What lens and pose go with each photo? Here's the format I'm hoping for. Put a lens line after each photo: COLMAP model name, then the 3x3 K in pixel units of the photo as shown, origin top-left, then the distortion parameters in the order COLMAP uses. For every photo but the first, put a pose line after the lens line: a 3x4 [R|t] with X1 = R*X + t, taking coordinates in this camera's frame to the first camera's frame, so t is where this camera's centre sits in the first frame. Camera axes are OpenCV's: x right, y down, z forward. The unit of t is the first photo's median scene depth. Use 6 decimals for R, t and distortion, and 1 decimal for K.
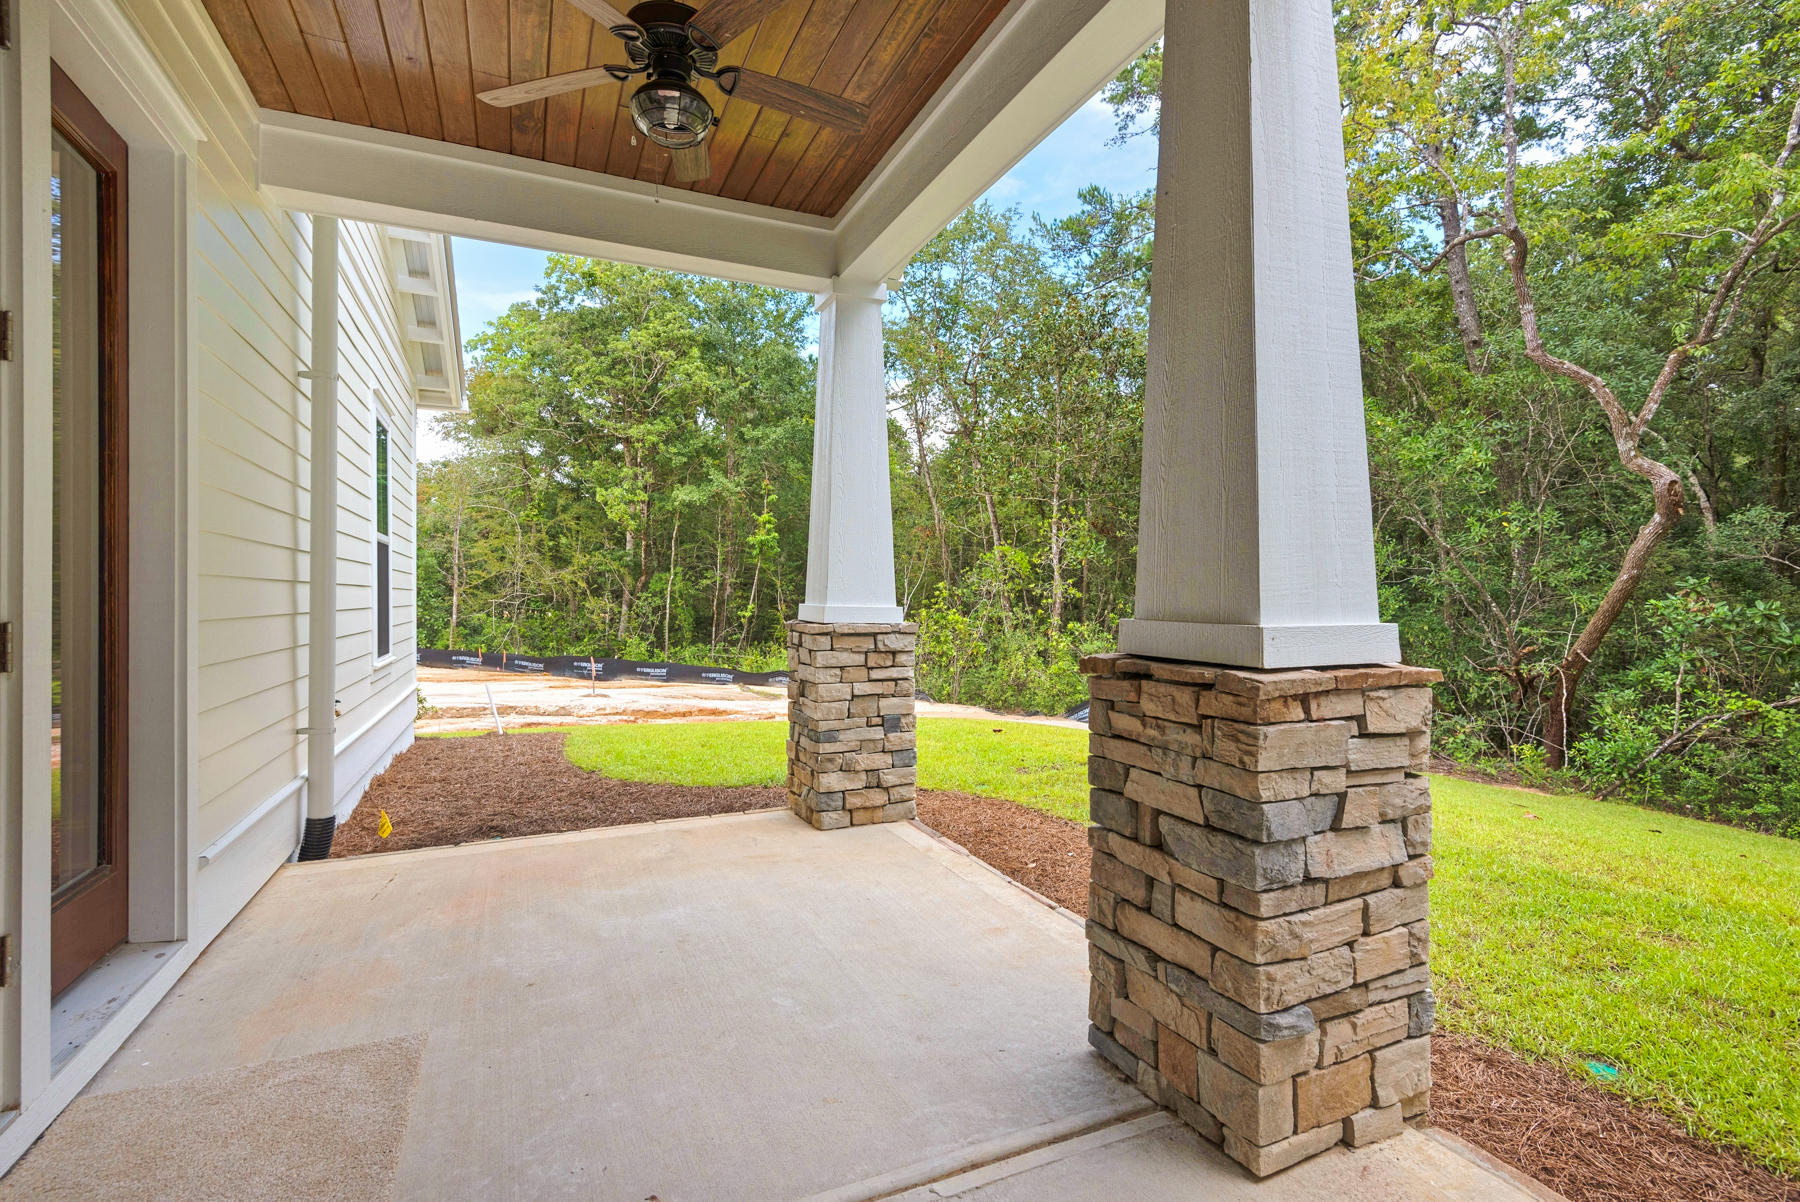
lens RADIAL K [[856.5, 0, 900.0], [0, 856.5, 601.0], [0, 0, 1]] dist [0.001587, 0.000179]
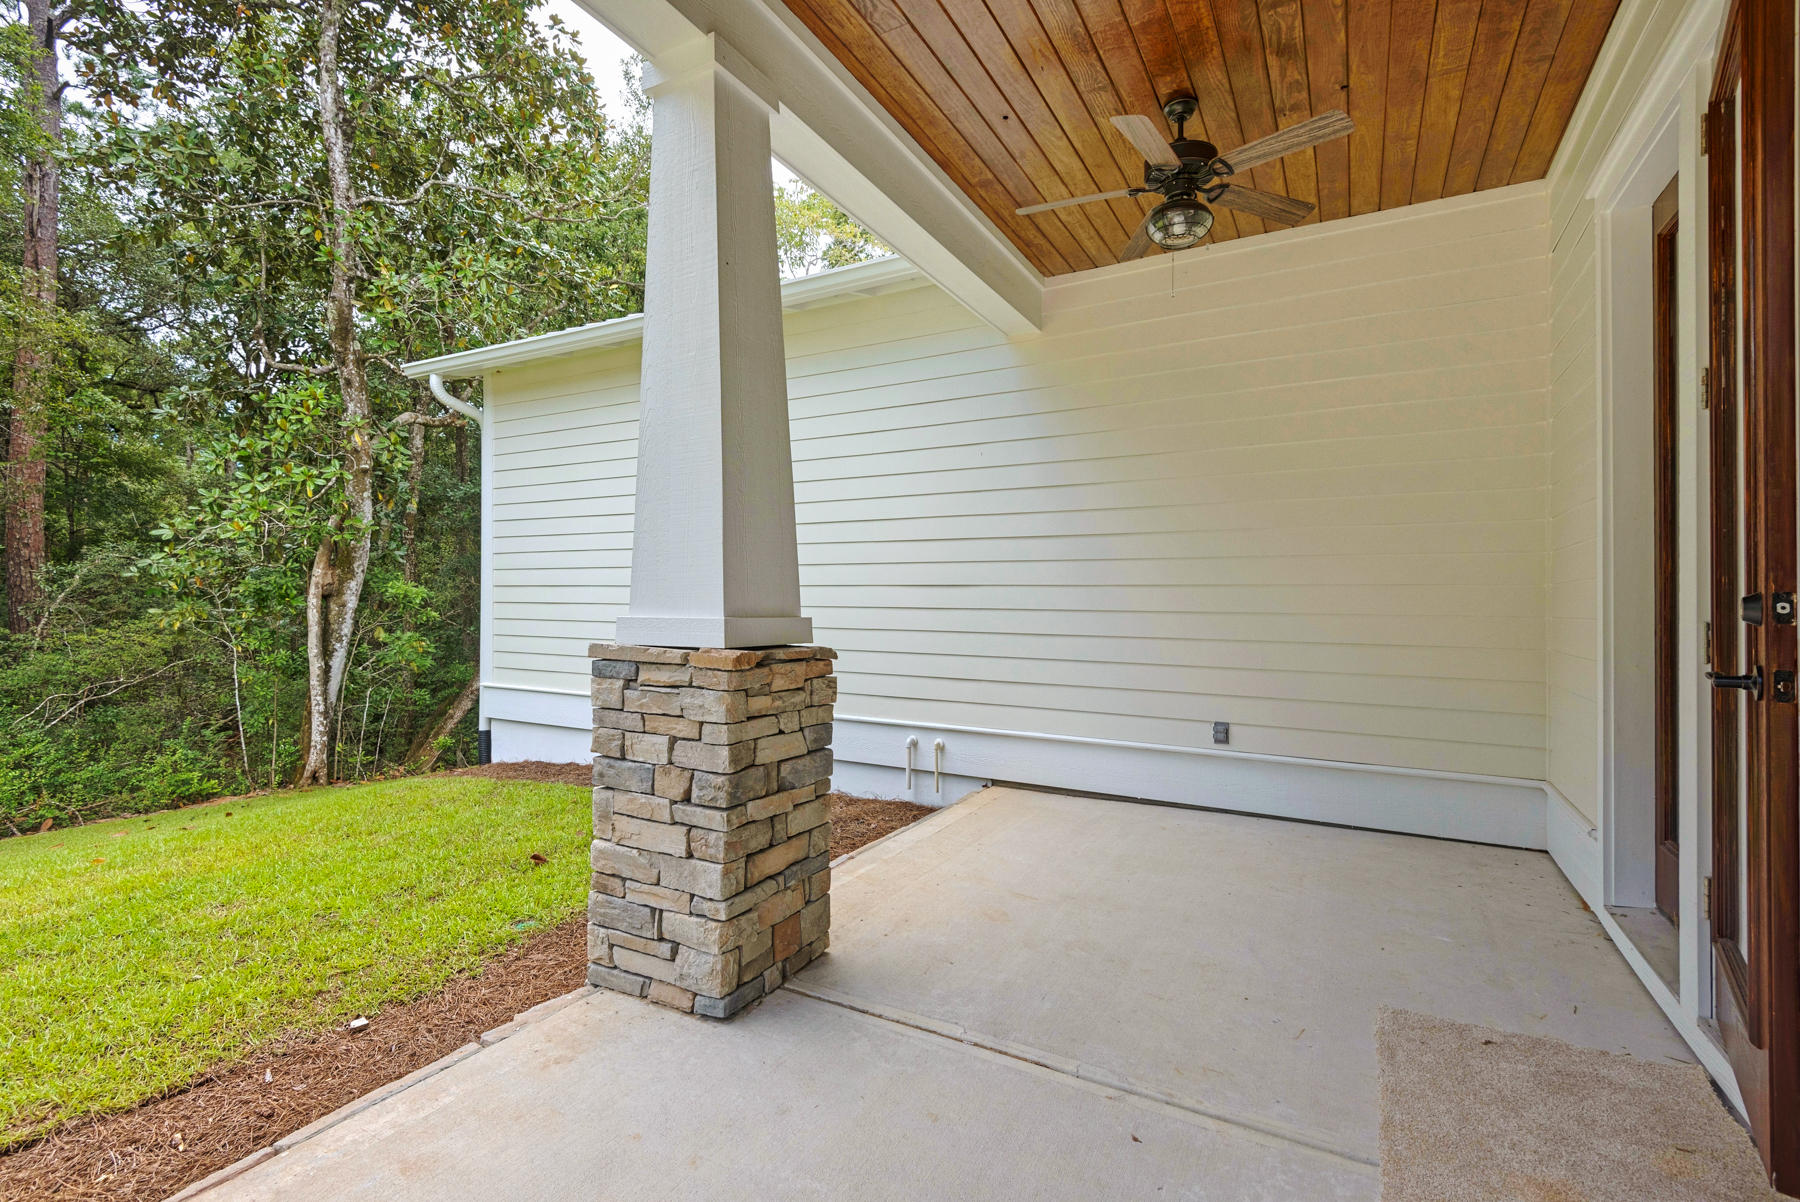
lens RADIAL K [[856.5, 0, 900.0], [0, 856.5, 601.0], [0, 0, 1]] dist [0.001587, 0.000179]
pose [[-0.621276, -0.004741, 0.783578, -0.824408], [0.003225, 0.999958, 0.008608, -0.011127], [-0.783586, 0.007875, -0.621234, 1.641363]]
